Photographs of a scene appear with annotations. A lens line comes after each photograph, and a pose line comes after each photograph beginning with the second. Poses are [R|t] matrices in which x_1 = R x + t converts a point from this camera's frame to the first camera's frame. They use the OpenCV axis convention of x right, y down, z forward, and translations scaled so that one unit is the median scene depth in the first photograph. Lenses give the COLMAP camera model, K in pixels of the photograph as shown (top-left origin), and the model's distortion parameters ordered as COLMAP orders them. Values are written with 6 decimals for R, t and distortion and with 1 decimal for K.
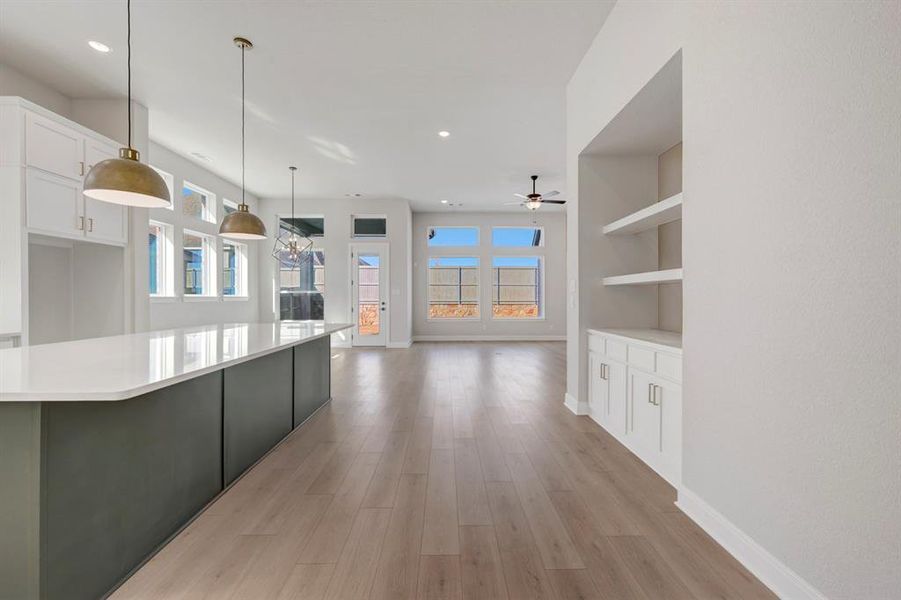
lens RADIAL K [[369.8, 0, 429.3], [0, 369.8, 297.6], [0, 0, 1]] dist [-0.006557, 0.000279]
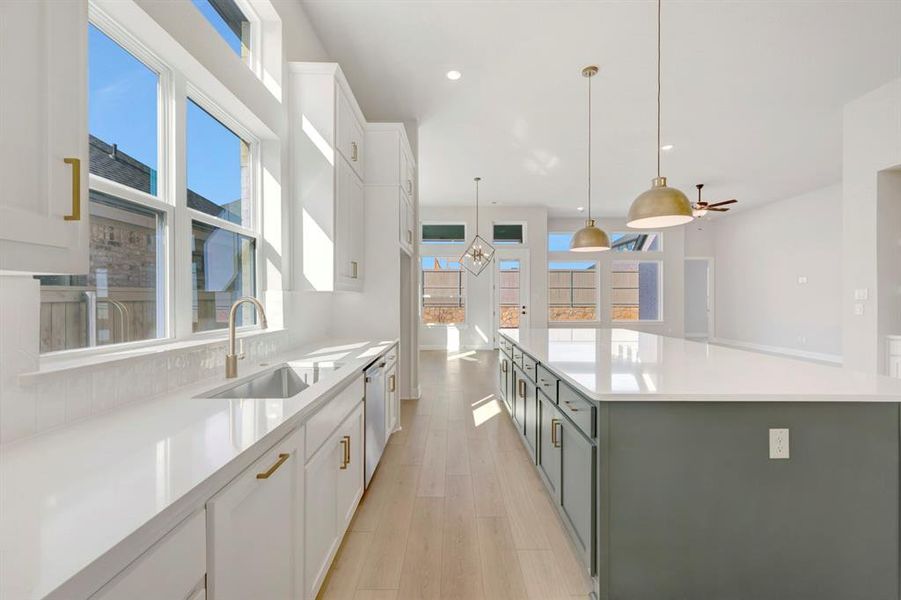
lens RADIAL K [[369.8, 0, 429.3], [0, 369.8, 297.6], [0, 0, 1]] dist [-0.006557, 0.000279]
pose [[0.999819, -0.001177, -0.018986, -0.370150], [0.001120, 0.999995, -0.003022, -0.008674], [0.018989, 0.003000, 0.999815, -0.035276]]
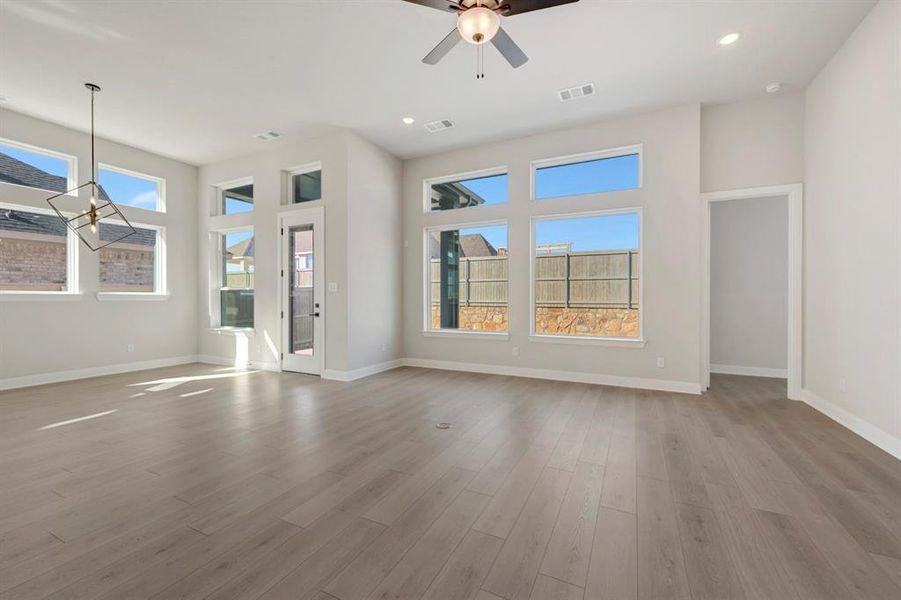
lens RADIAL K [[369.8, 0, 429.3], [0, 369.8, 297.6], [0, 0, 1]] dist [-0.006557, 0.000279]
pose [[0.894436, -0.001222, -0.447195, 0.319092], [-0.000592, 0.999992, -0.003917, 0.004454], [0.447196, 0.003768, 0.894428, 0.534769]]
